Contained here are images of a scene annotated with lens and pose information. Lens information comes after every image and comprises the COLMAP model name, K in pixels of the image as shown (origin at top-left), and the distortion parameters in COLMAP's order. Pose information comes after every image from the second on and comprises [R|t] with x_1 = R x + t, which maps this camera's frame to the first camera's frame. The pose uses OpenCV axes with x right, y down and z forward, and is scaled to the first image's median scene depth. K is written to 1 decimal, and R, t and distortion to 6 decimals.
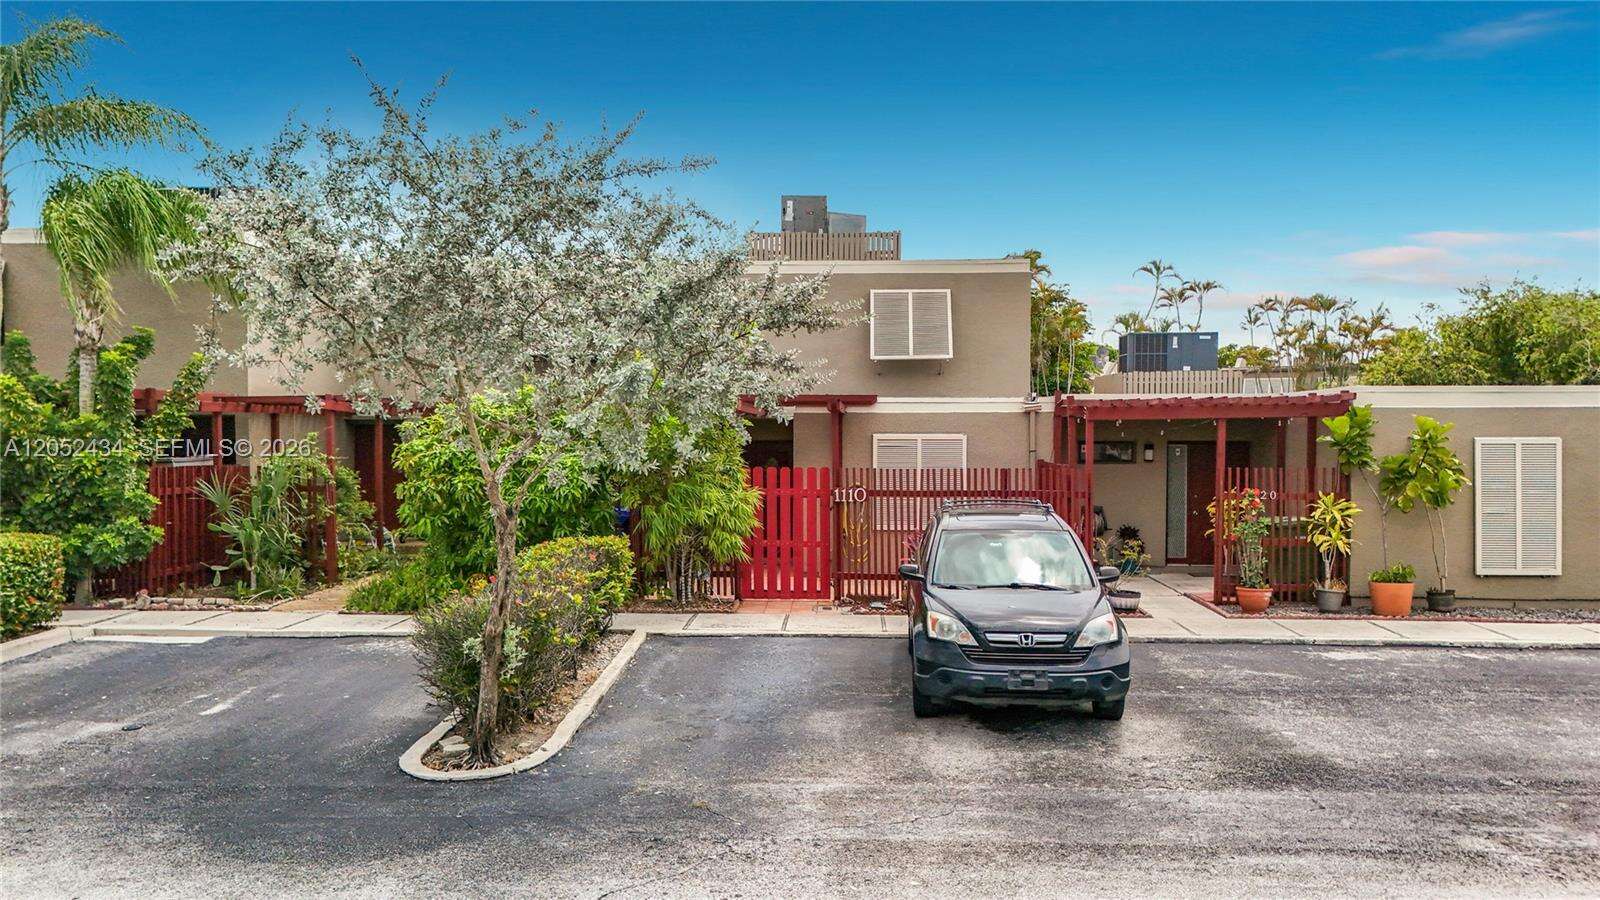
lens RADIAL K [[1194.7, 0, 804.0], [0, 1194.7, 453.6], [0, 0, 1]] dist [0.024315, -0.003732]
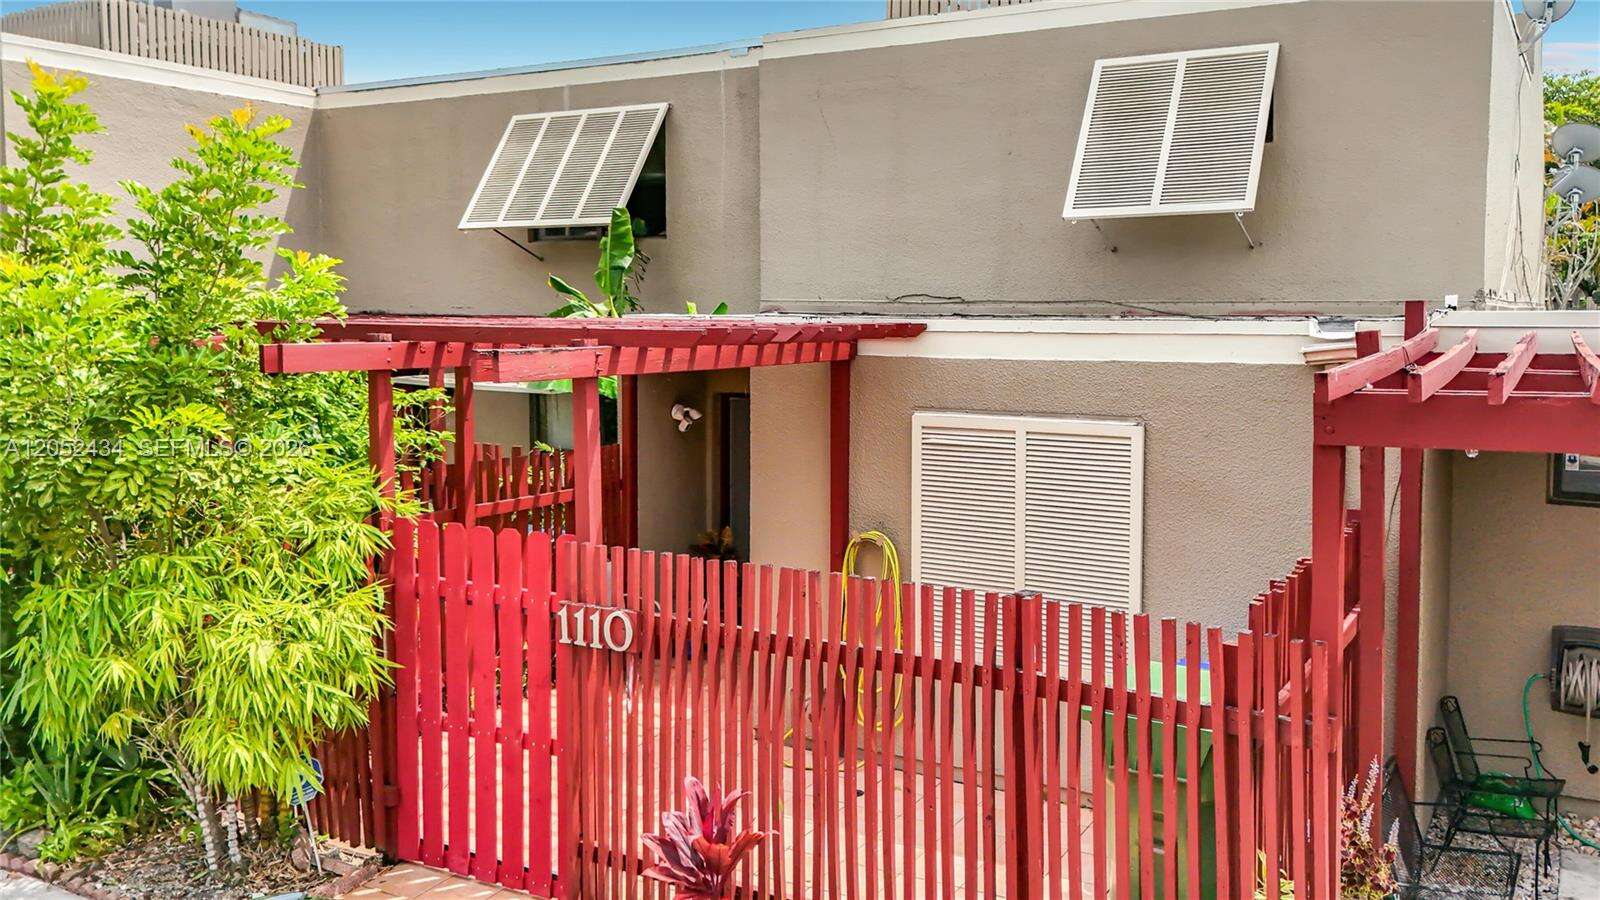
lens RADIAL K [[1298.3, 0, 874.6], [0, 1298.3, 394.4], [0, 0, 1]] dist [0.019404, 0.000410]
pose [[0.894902, 0.028861, -0.445329, 0.271495], [-0.004985, 0.998491, 0.054693, -0.052275], [0.446236, -0.046725, 0.893695, 0.703188]]
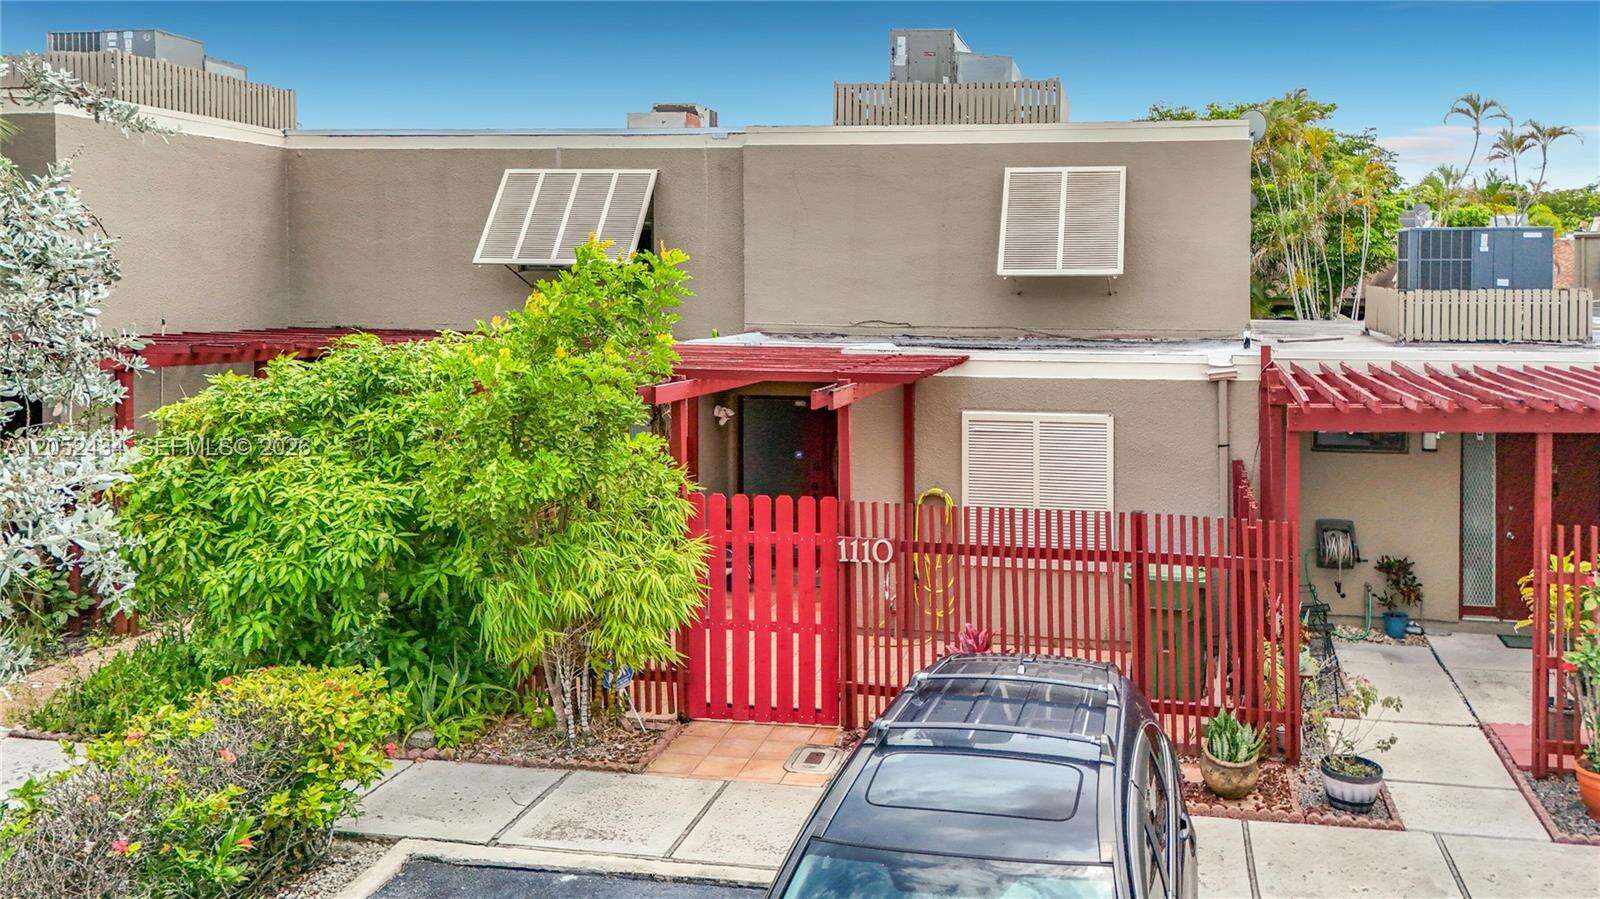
lens RADIAL K [[1230.1, 0, 955.5], [0, 1230.1, 328.6], [0, 0, 1]] dist [0.023605, -0.005456]
pose [[0.992292, 0.007419, -0.123698, 0.152521], [-0.004424, 0.999691, 0.024472, -0.085861], [0.123842, -0.023736, 0.992018, 0.420109]]
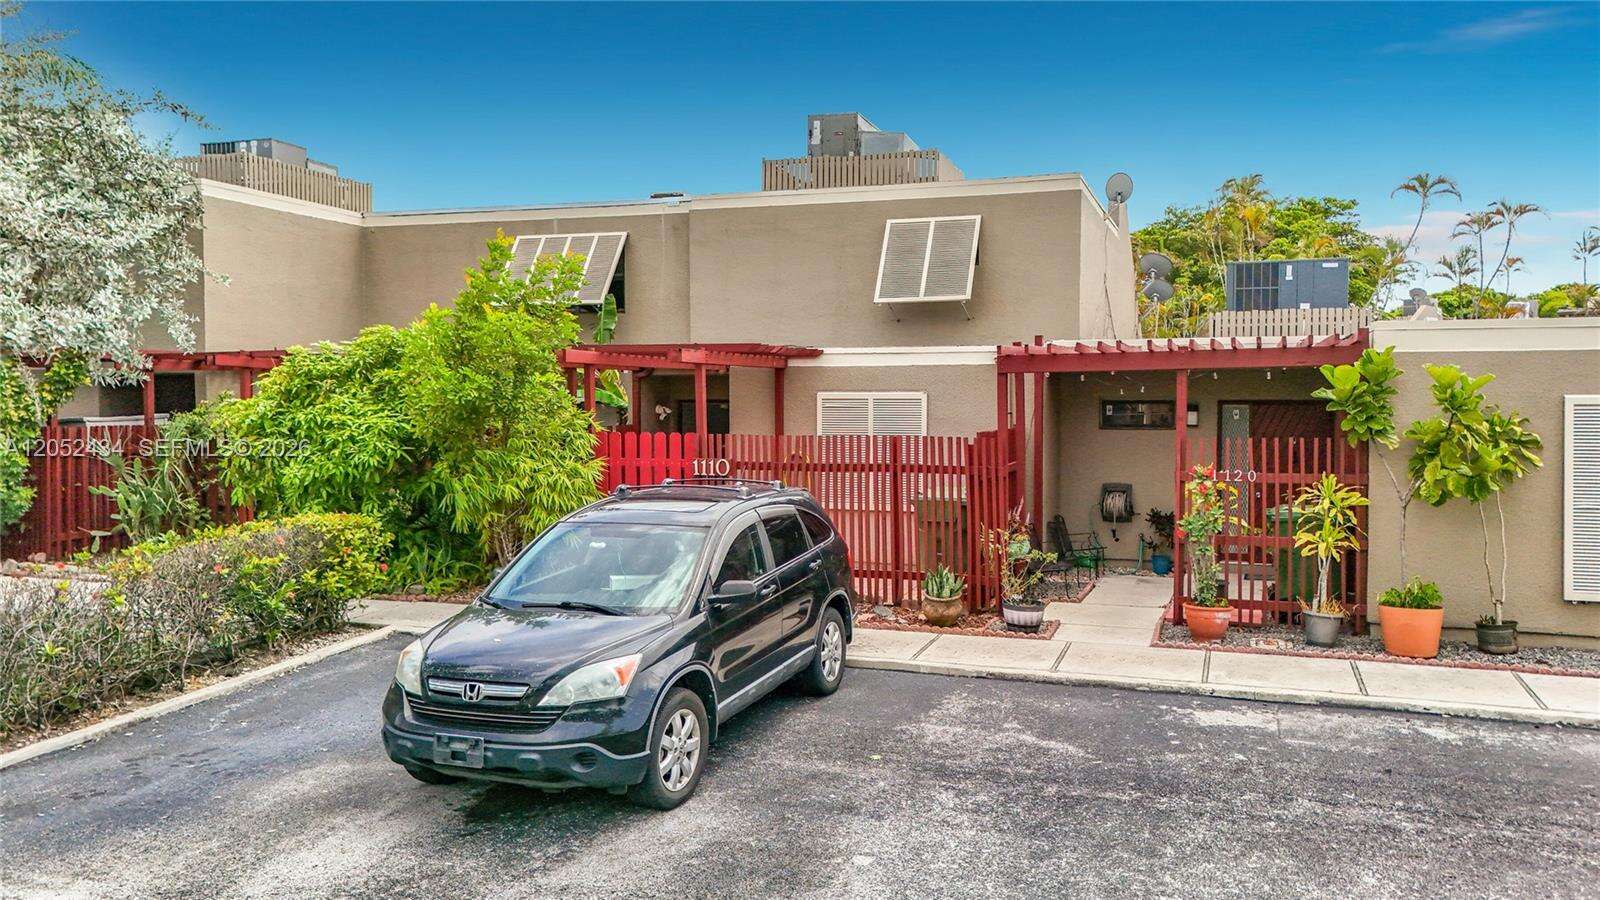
lens RADIAL K [[1207.1, 0, 837.6], [0, 1207.1, 432.3], [0, 0, 1]] dist [0.011099, -0.002169]
pose [[0.961348, 0.006873, -0.275252, 0.344499], [-0.002281, 0.999853, 0.017001, -0.003199], [0.275328, -0.015716, 0.961222, 0.234959]]
